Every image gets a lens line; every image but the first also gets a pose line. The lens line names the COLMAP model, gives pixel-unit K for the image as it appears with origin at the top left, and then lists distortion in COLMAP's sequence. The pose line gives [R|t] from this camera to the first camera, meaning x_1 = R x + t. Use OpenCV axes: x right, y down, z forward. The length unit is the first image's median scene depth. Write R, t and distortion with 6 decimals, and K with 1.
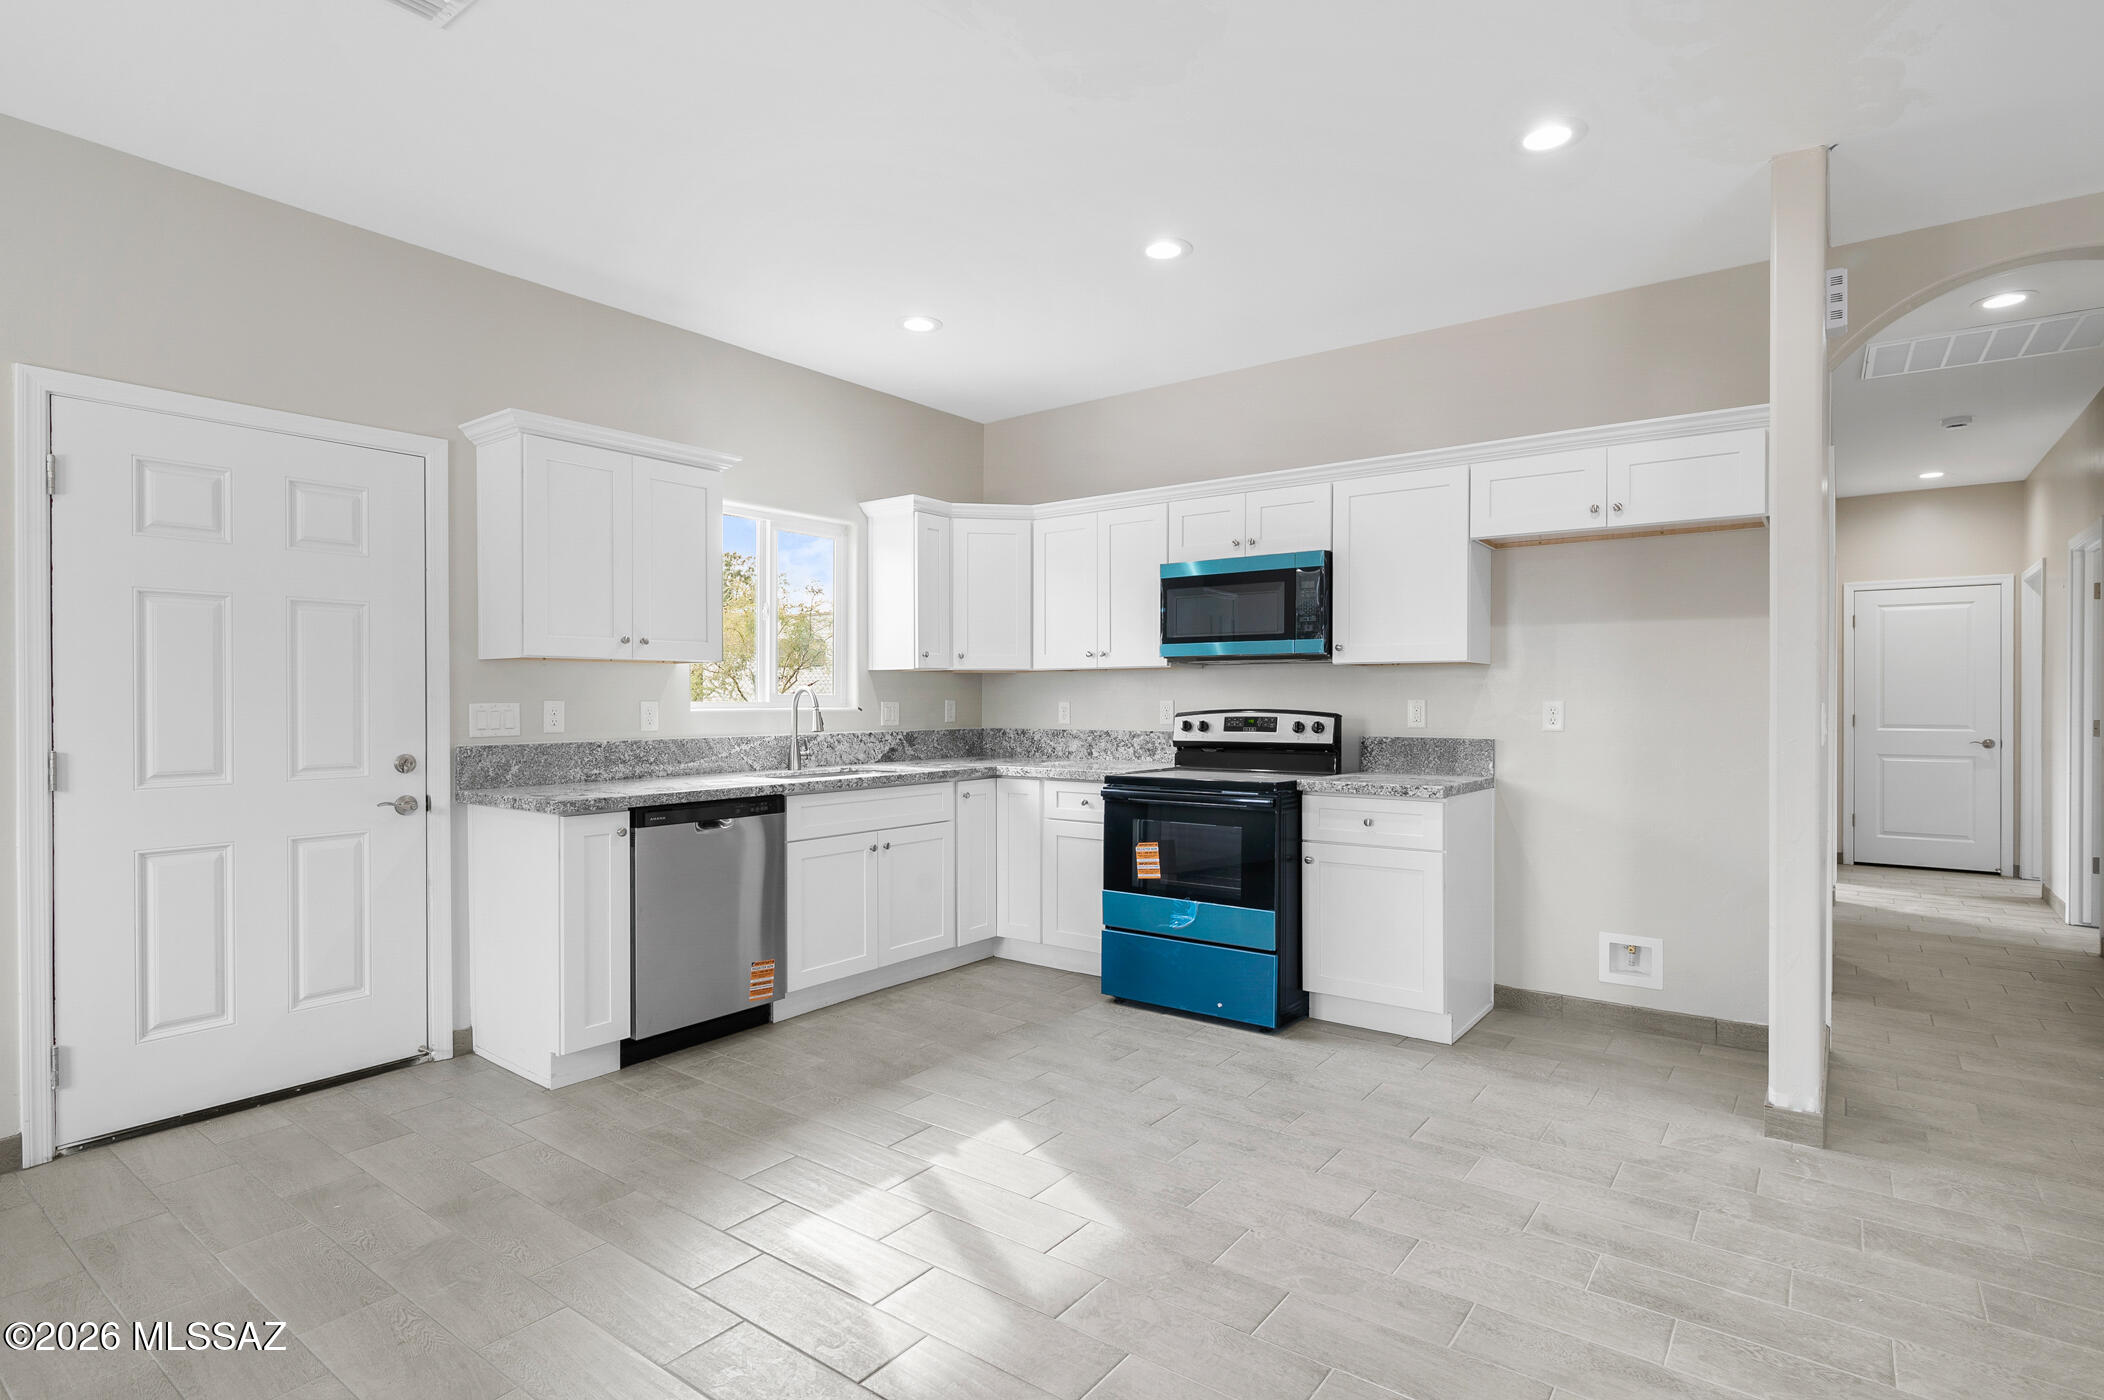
lens RADIAL K [[1045.4, 0, 1065.9], [0, 1045.4, 699.8], [0, 0, 1]] dist [0.000841, 0.002561]
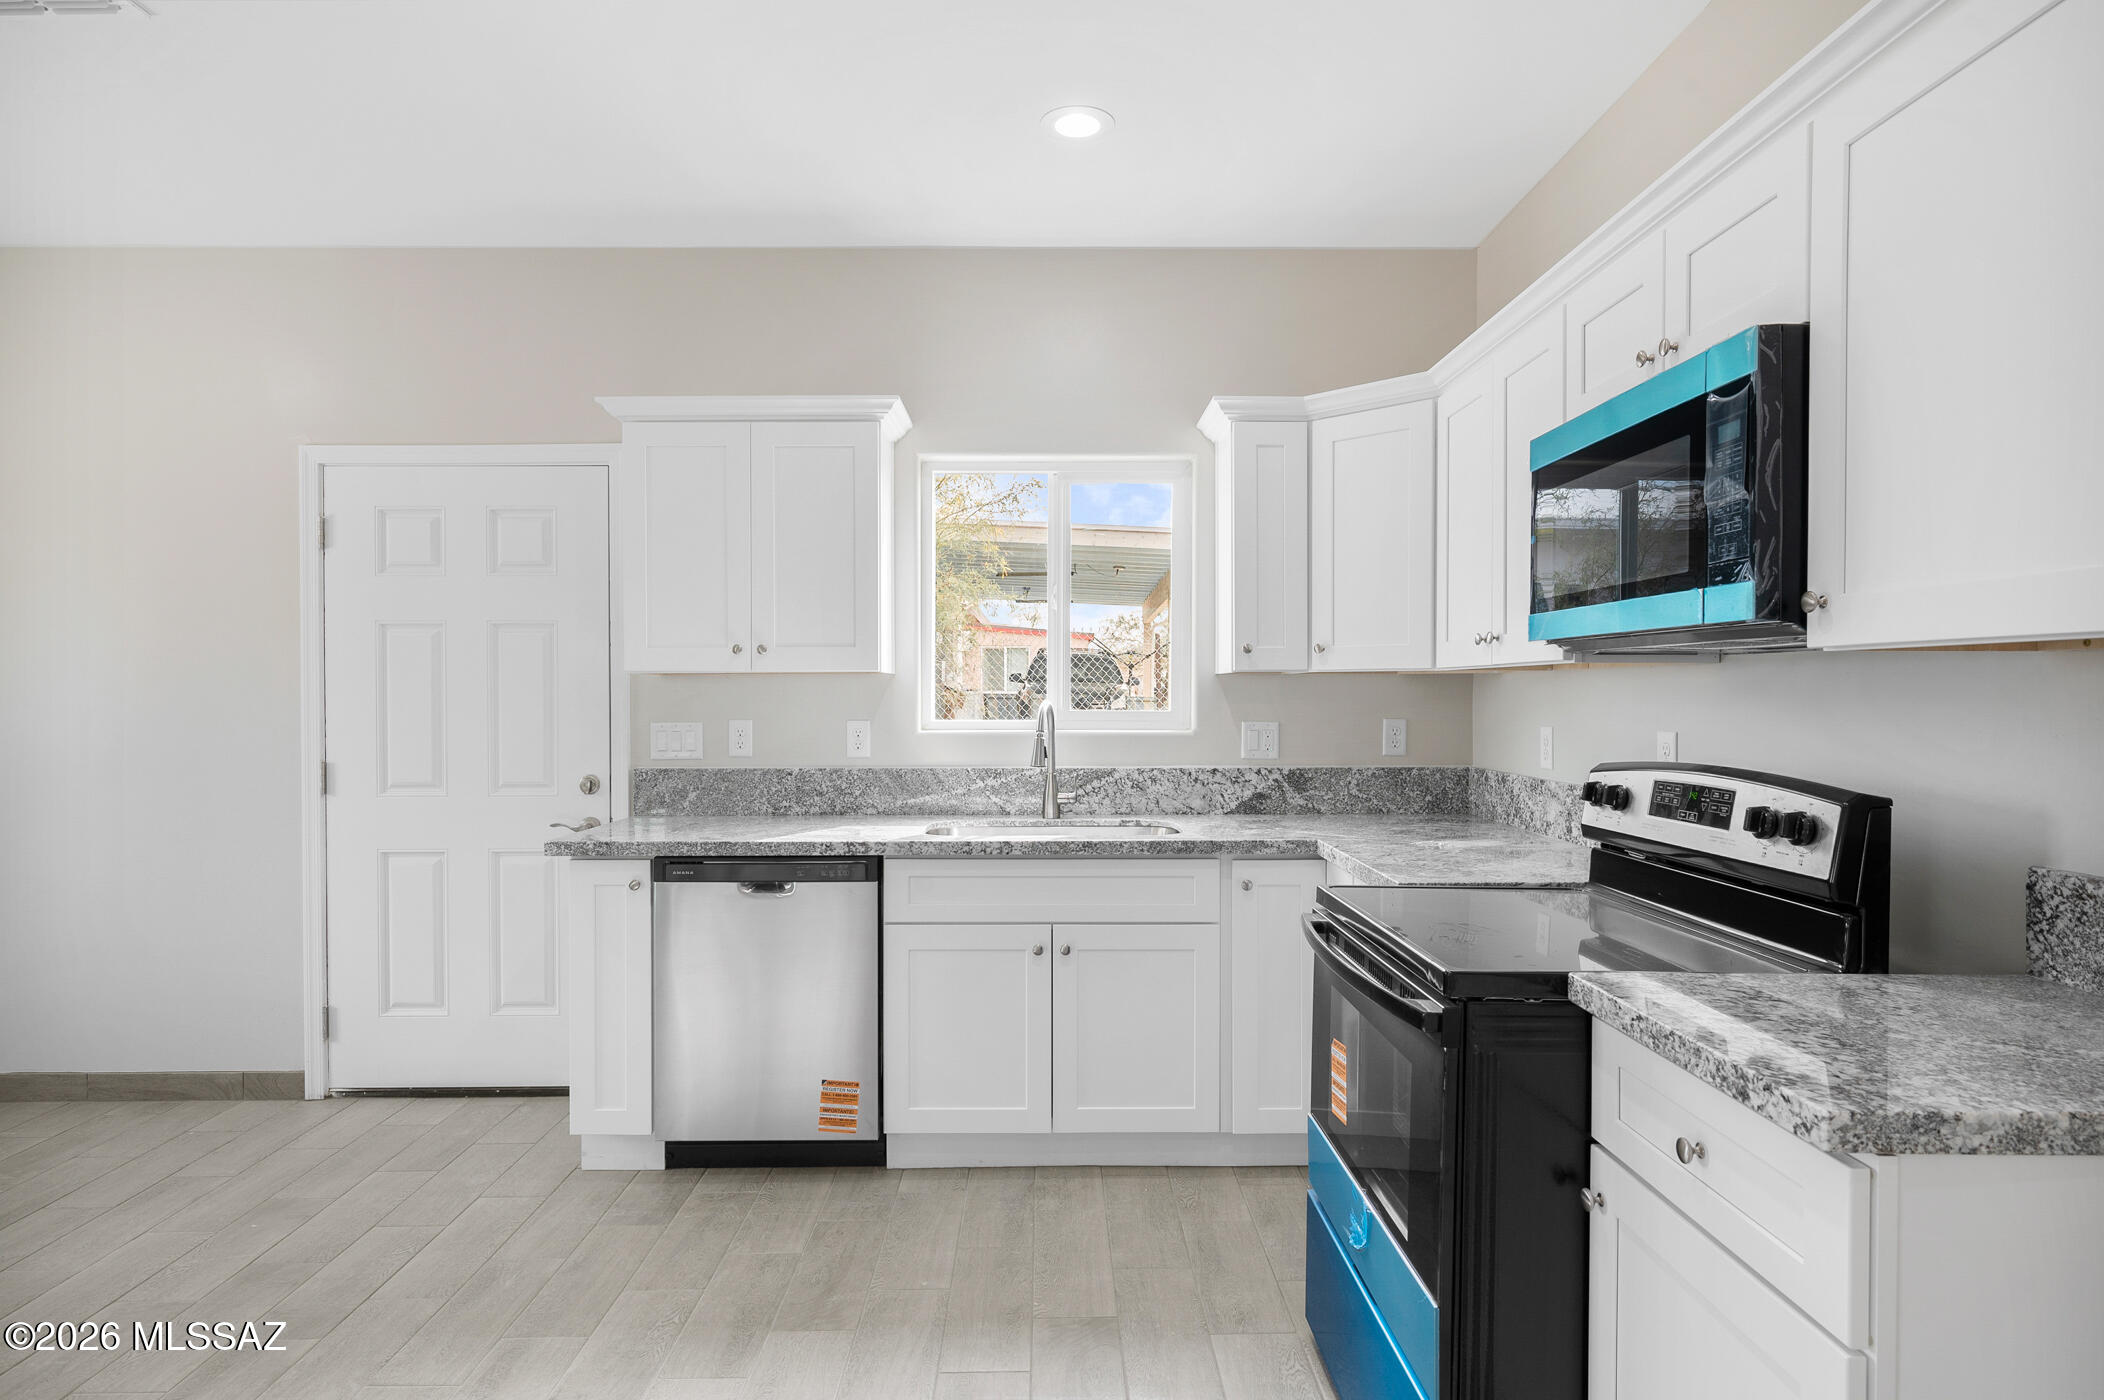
lens RADIAL K [[1161.4, 0, 1067.1], [0, 1161.4, 702.0], [0, 0, 1]] dist [-0.003556, -0.001496]
pose [[0.611177, 0.007856, -0.791455, 0.427983], [0.000174, 0.999949, 0.010059, -0.022808], [0.791494, -0.006286, 0.611144, 0.599684]]
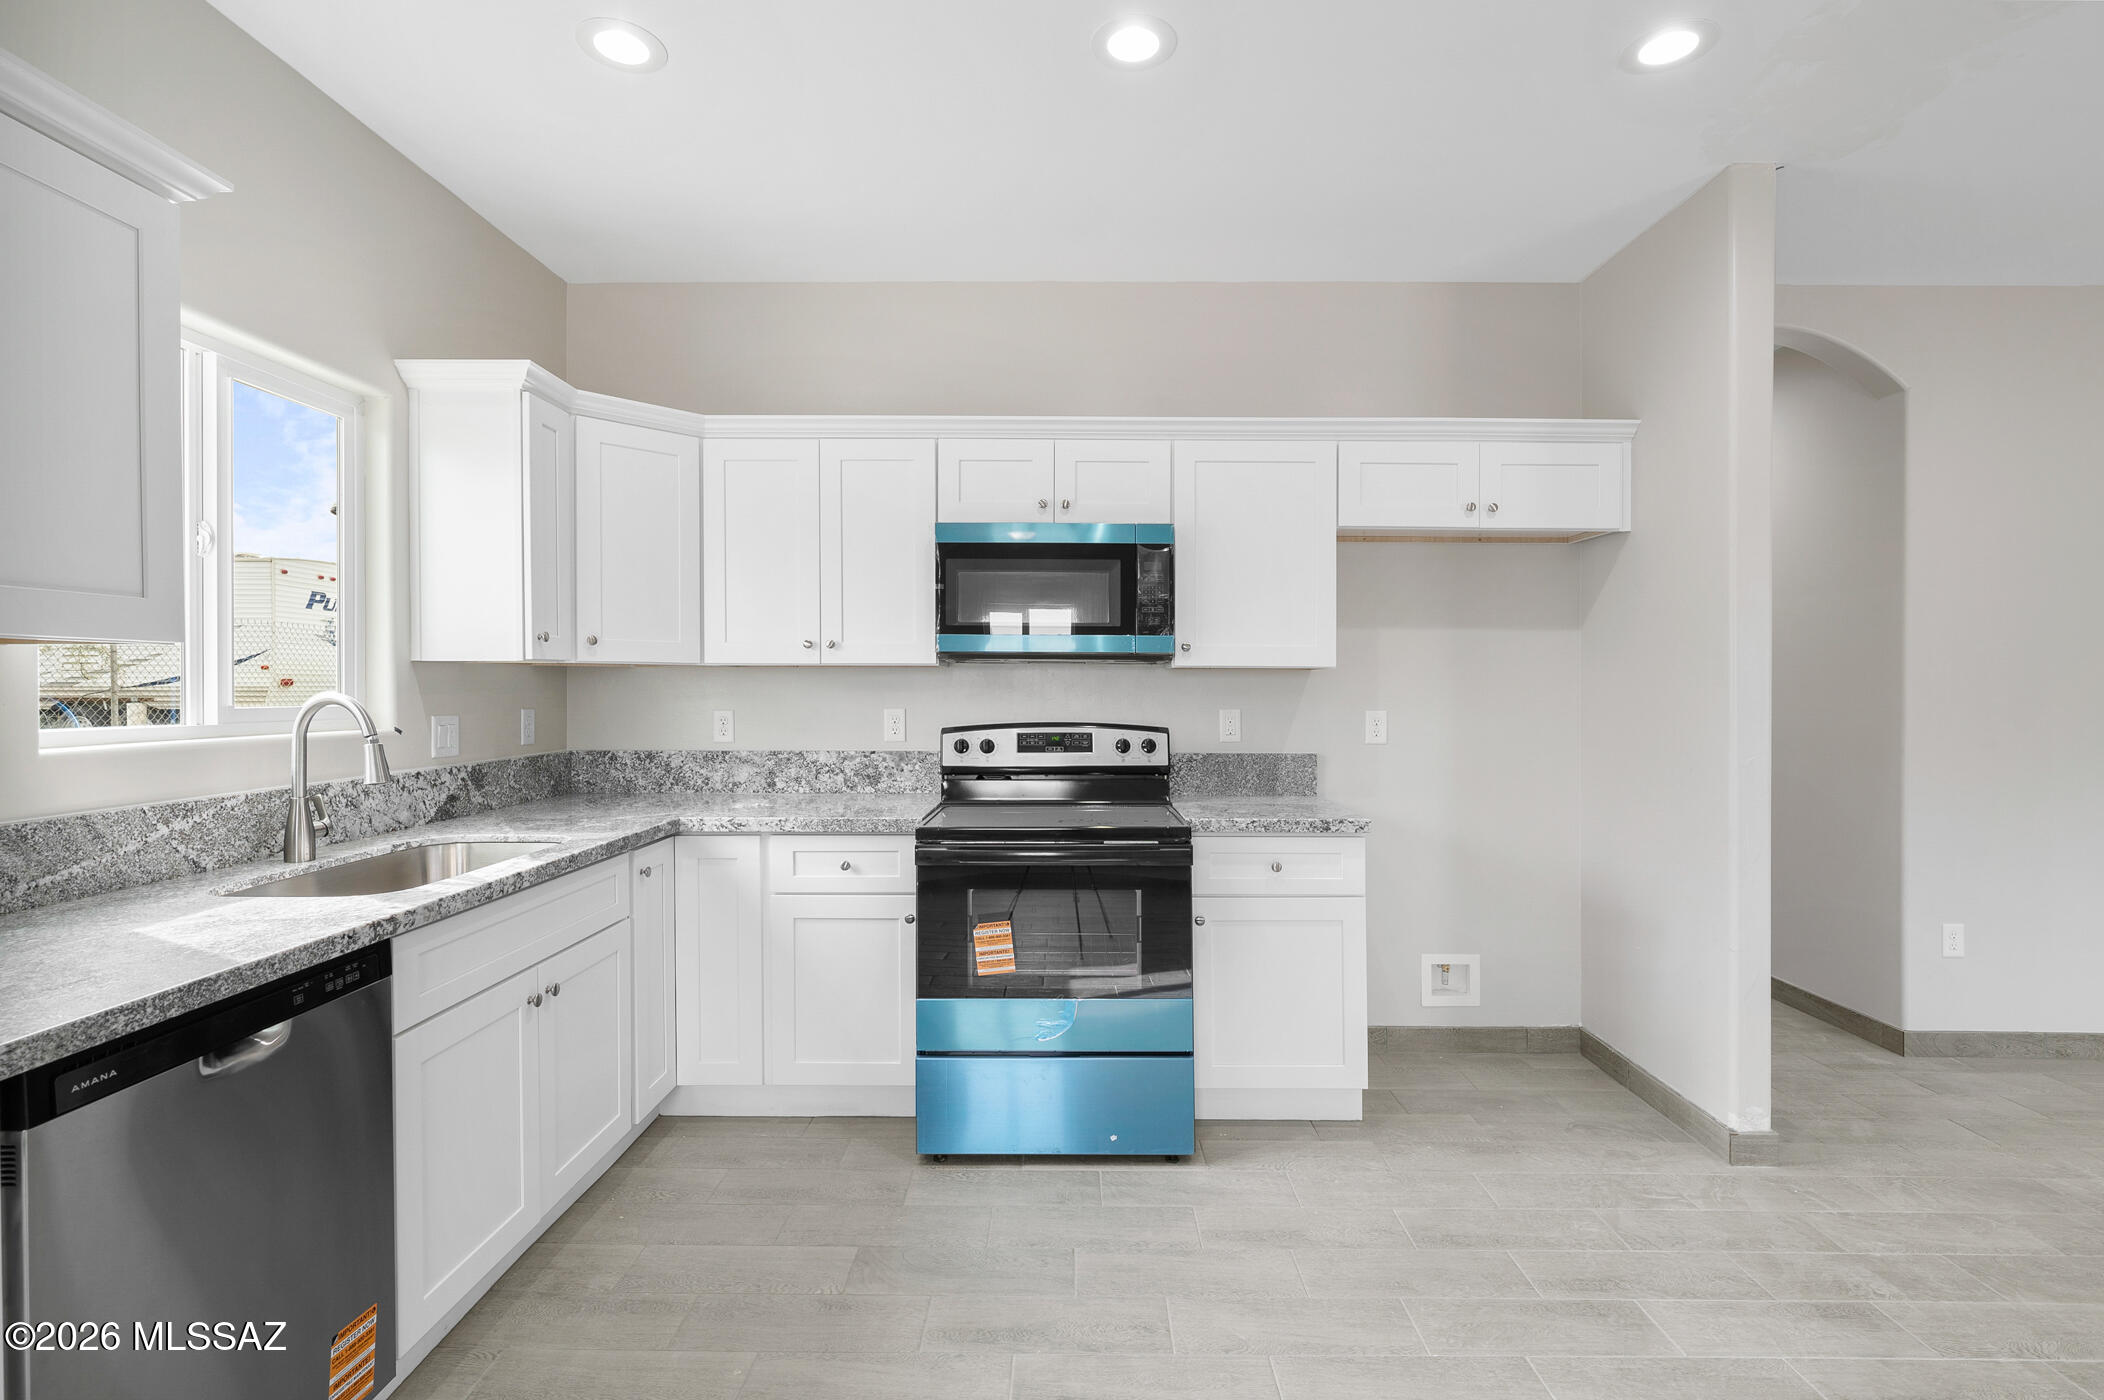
lens RADIAL K [[992.2, 0, 1062.7], [0, 992.2, 686.5], [0, 0, 1]] dist [-0.001968, 0.001406]
pose [[0.806110, 0.002453, 0.591760, -0.281680], [-0.004225, 0.999990, 0.001610, -0.021314], [-0.591750, -0.003798, 0.806112, 0.457254]]
